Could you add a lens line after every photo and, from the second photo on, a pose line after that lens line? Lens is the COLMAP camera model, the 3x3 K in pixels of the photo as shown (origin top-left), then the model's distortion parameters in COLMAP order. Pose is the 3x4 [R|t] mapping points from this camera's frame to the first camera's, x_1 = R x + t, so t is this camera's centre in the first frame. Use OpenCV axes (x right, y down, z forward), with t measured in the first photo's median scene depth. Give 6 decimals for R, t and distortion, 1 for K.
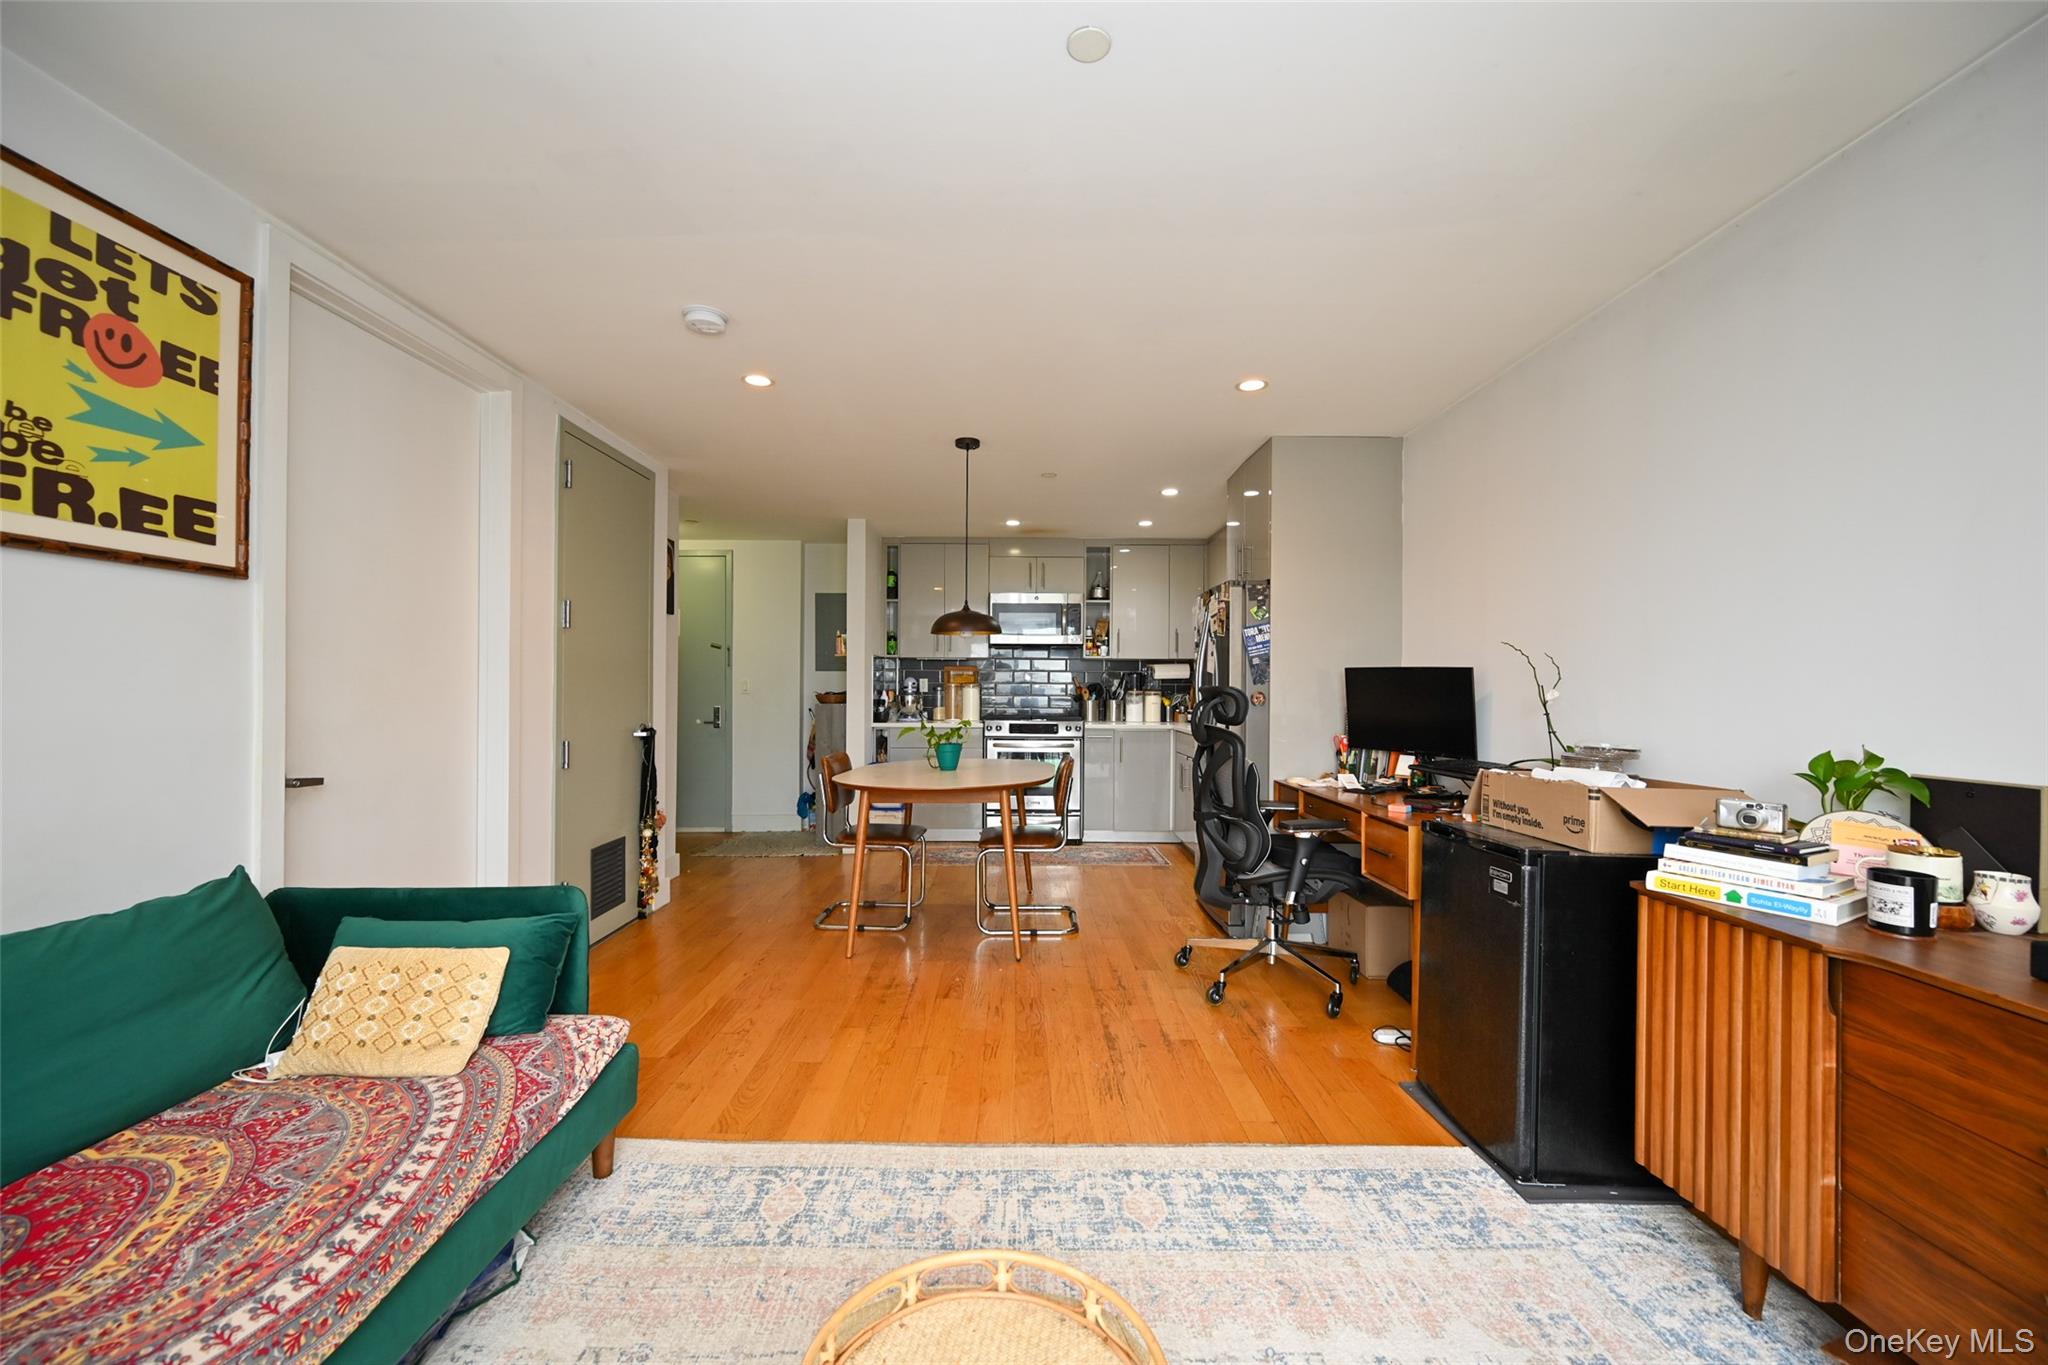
lens RADIAL K [[805.8, 0, 1025.7], [0, 805.8, 683.2], [0, 0, 1]] dist [-0.001151, 0.000631]
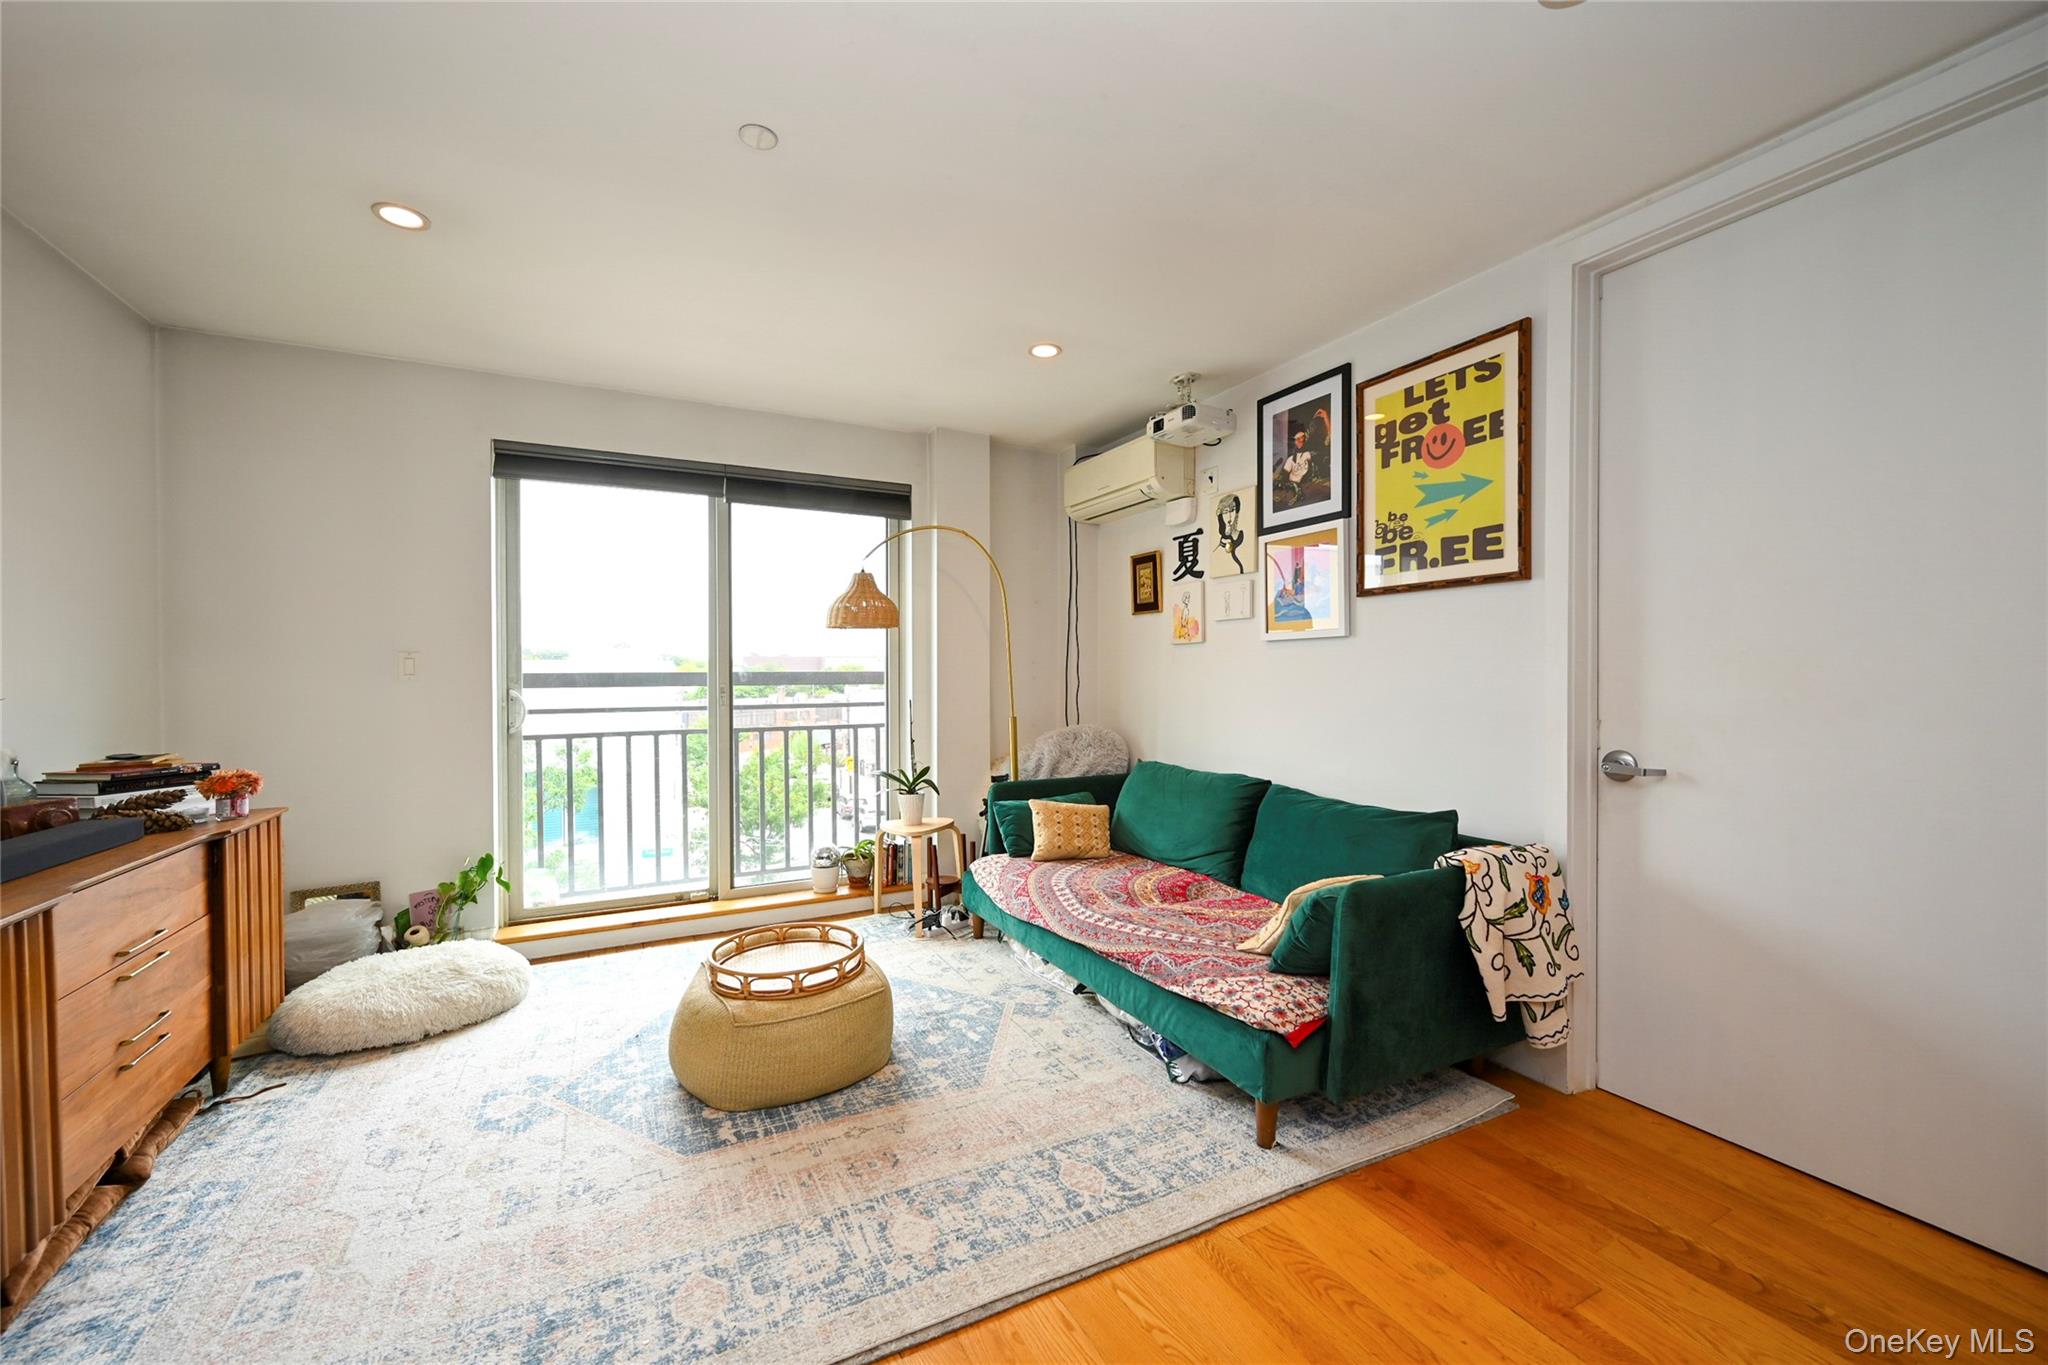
lens RADIAL K [[805.8, 0, 1025.7], [0, 805.8, 683.2], [0, 0, 1]] dist [-0.001151, 0.000631]
pose [[-0.891406, 0.000100, -0.453206, 0.220067], [-0.000016, 1.000000, 0.000253, 0.022913], [0.453206, 0.000233, -0.891406, 1.848844]]
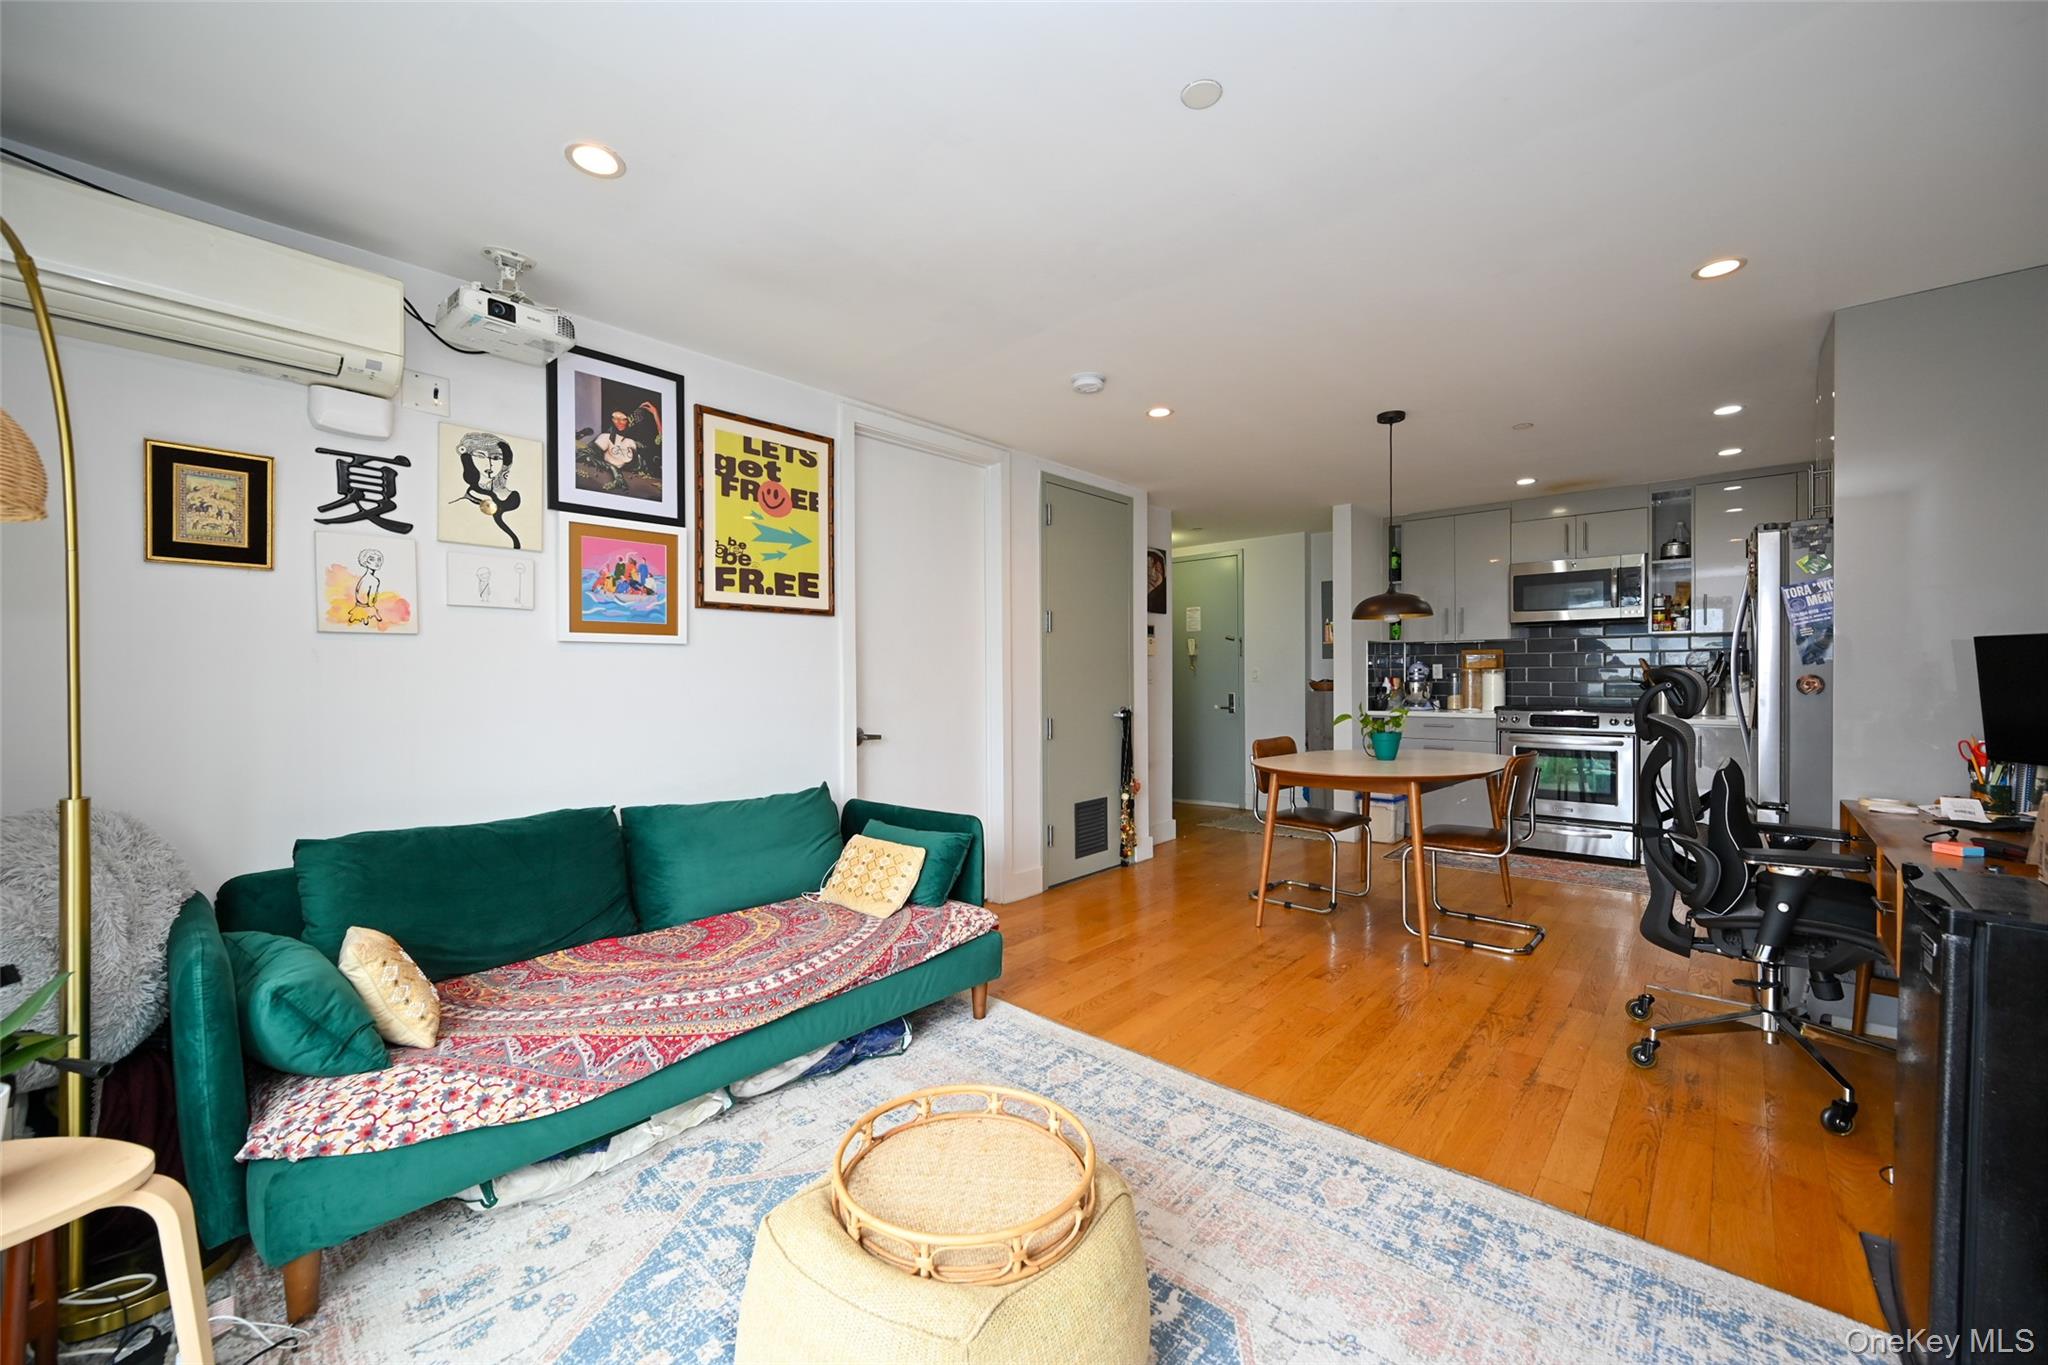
lens RADIAL K [[805.8, 0, 1025.7], [0, 805.8, 683.2], [0, 0, 1]] dist [-0.001151, 0.000631]
pose [[0.740808, -0.004284, -0.671703, 0.522143], [0.014089, 0.999859, 0.009162, 0.003716], [0.671569, -0.016251, 0.740764, 0.003718]]
